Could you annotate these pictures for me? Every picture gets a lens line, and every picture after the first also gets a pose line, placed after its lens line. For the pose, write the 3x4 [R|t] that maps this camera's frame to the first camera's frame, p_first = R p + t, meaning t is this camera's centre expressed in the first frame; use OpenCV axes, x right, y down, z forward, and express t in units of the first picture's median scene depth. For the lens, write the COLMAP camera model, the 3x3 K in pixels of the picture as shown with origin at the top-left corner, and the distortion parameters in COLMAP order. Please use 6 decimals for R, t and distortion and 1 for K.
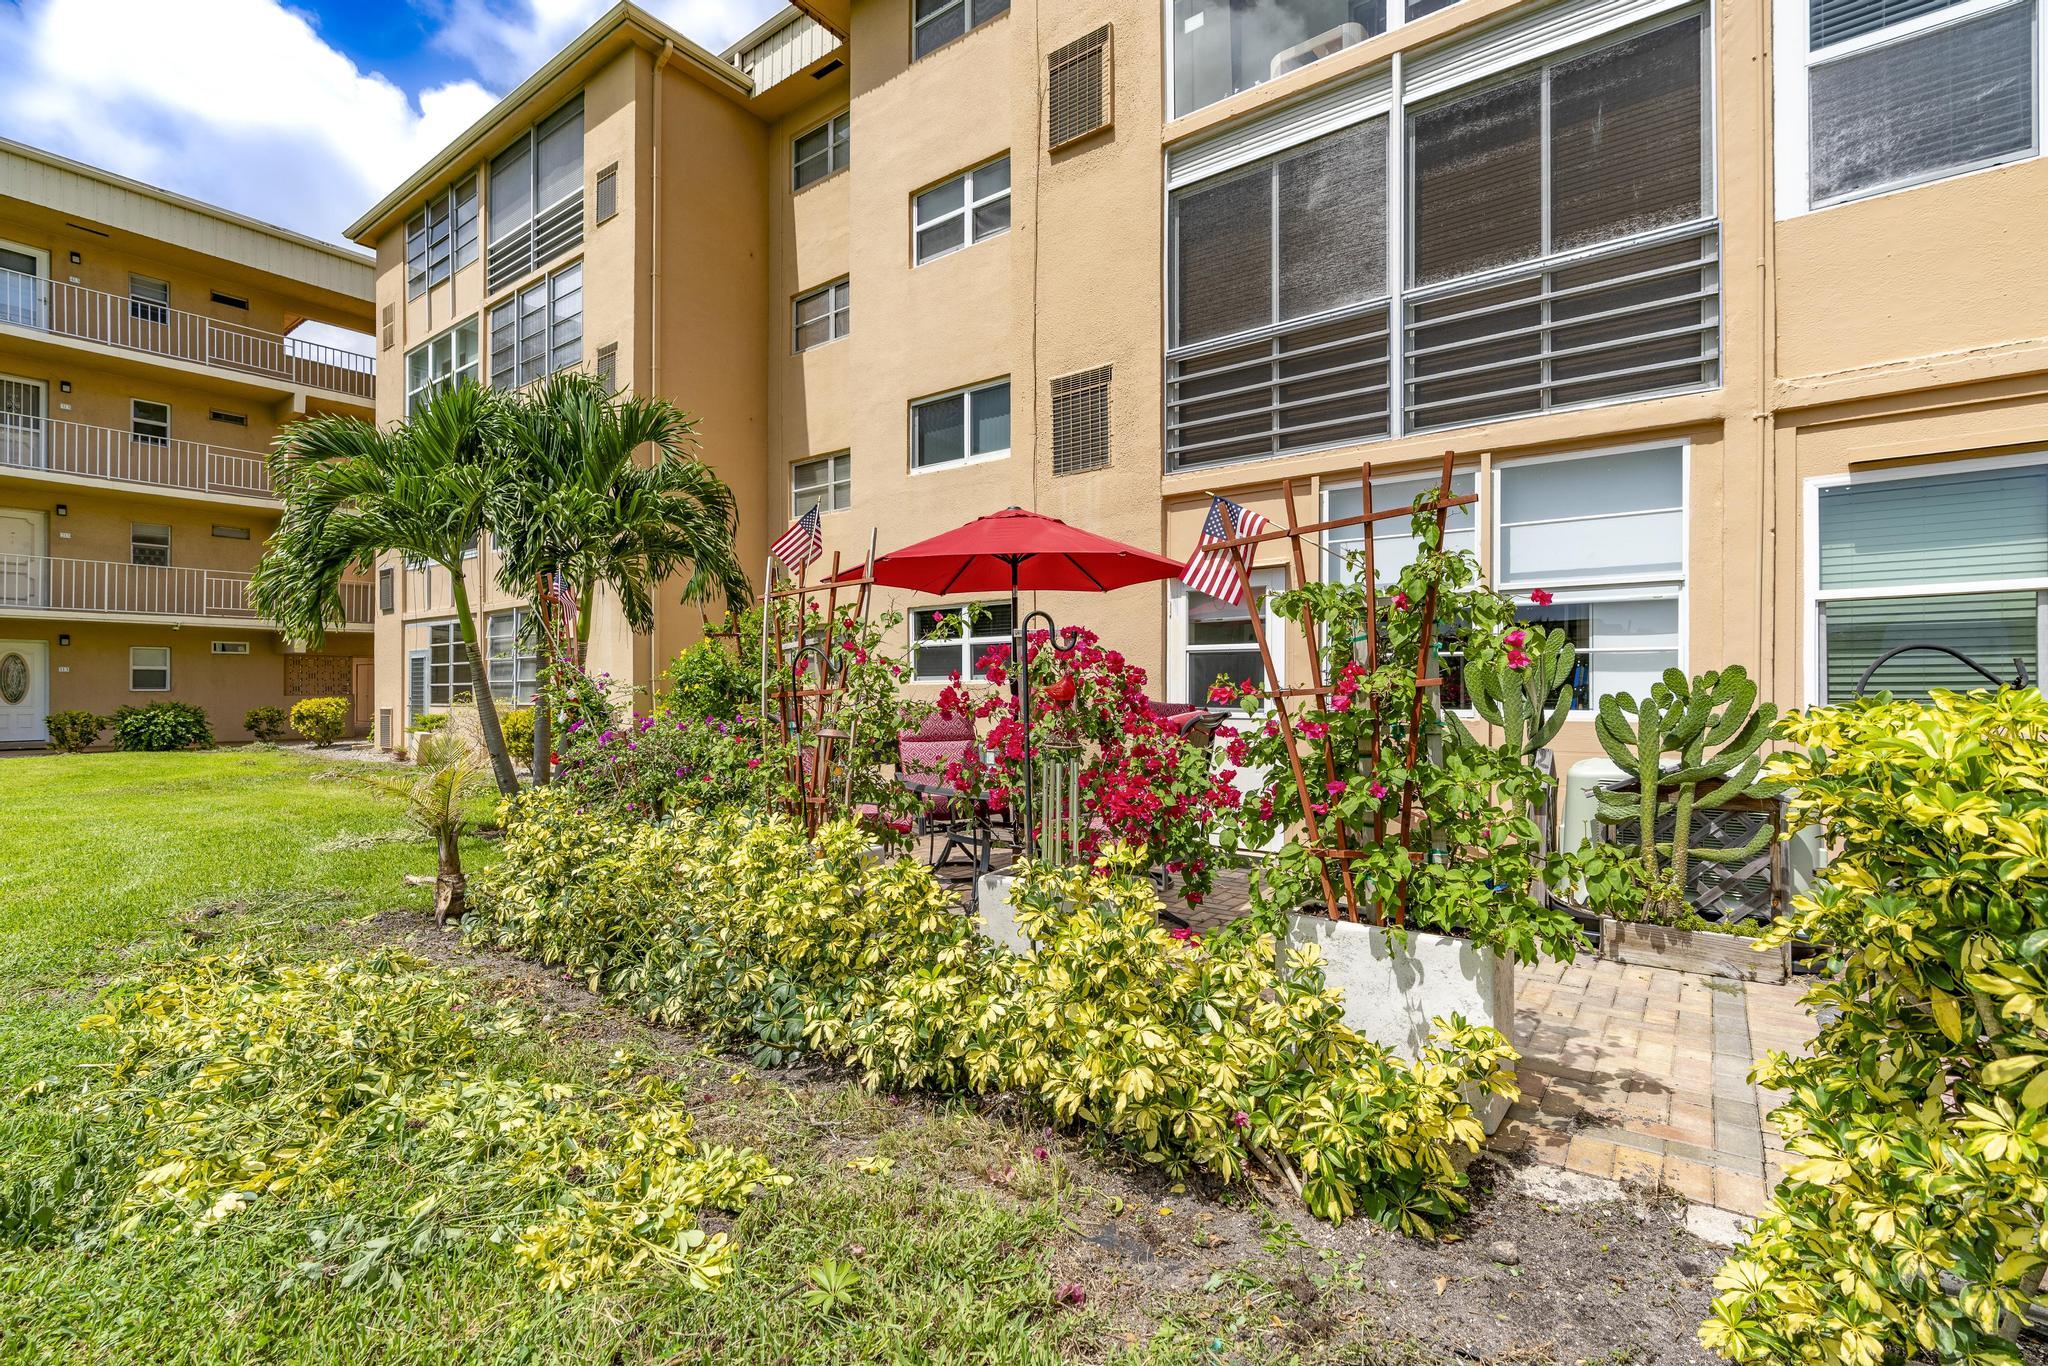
lens RADIAL K [[922.6, 0, 1011.4], [0, 922.6, 689.0], [0, 0, 1]] dist [-0.008551, 0.003135]
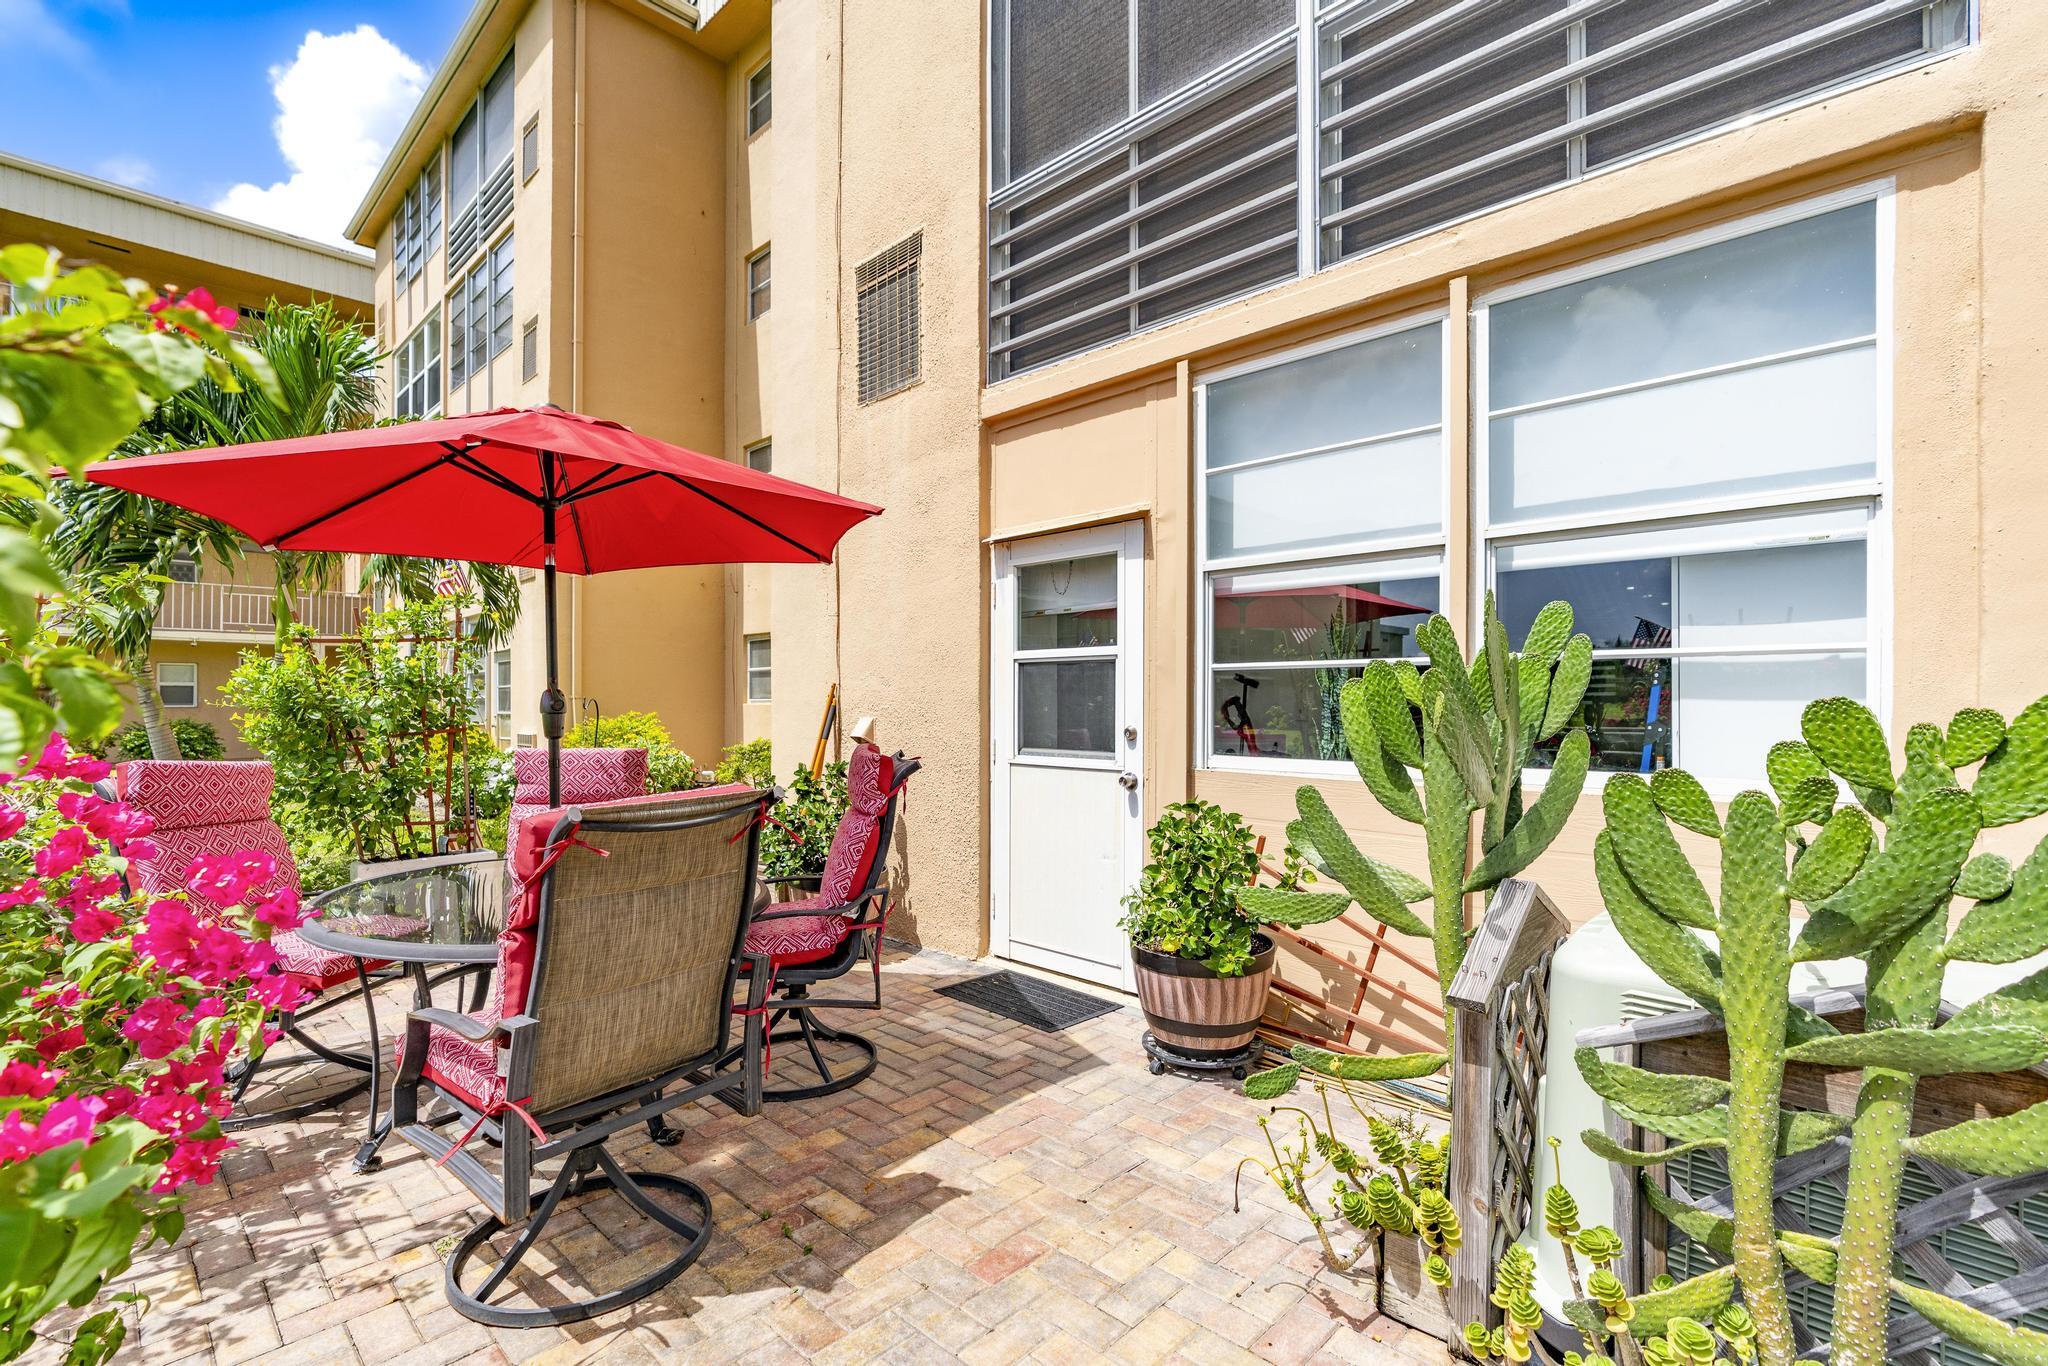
lens RADIAL K [[922.6, 0, 1011.8], [0, 922.6, 700.7], [0, 0, 1]] dist [-0.008551, 0.003135]
pose [[0.991690, 0.001182, -0.128647, 0.276651], [-0.001381, 0.999998, -0.001459, -0.012354], [0.128645, 0.001624, 0.991689, 0.375714]]
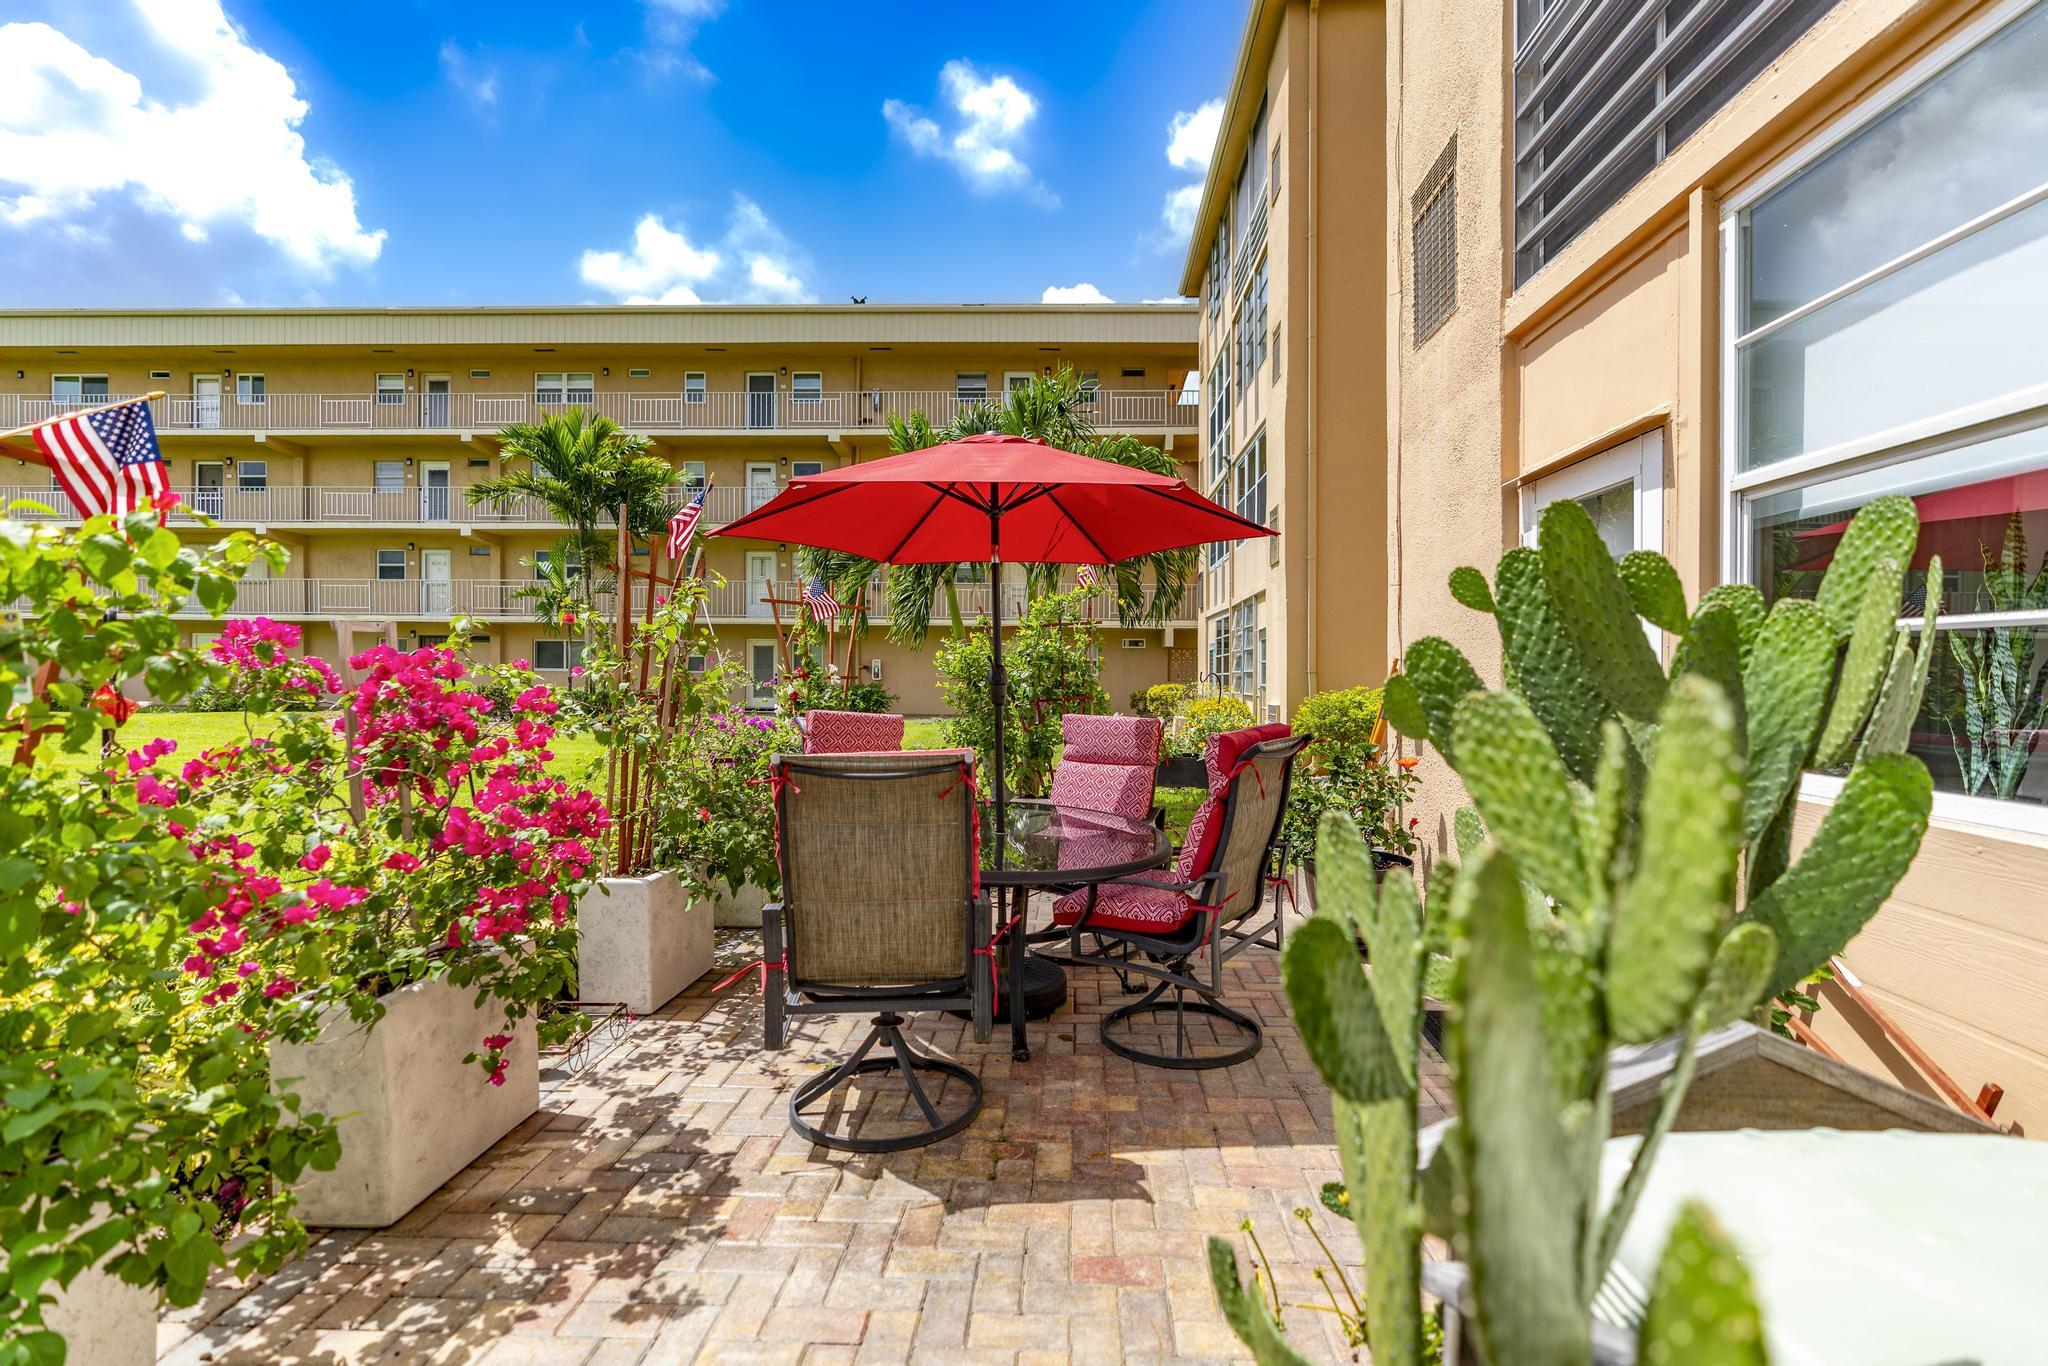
lens RADIAL K [[922.6, 0, 1043.5], [0, 922.6, 672.2], [0, 0, 1]] dist [-0.008551, 0.003135]
pose [[0.570252, 0.007497, -0.821436, 0.463269], [-0.007803, 0.999963, 0.003709, -0.016968], [0.821433, 0.004295, 0.570289, 0.497363]]
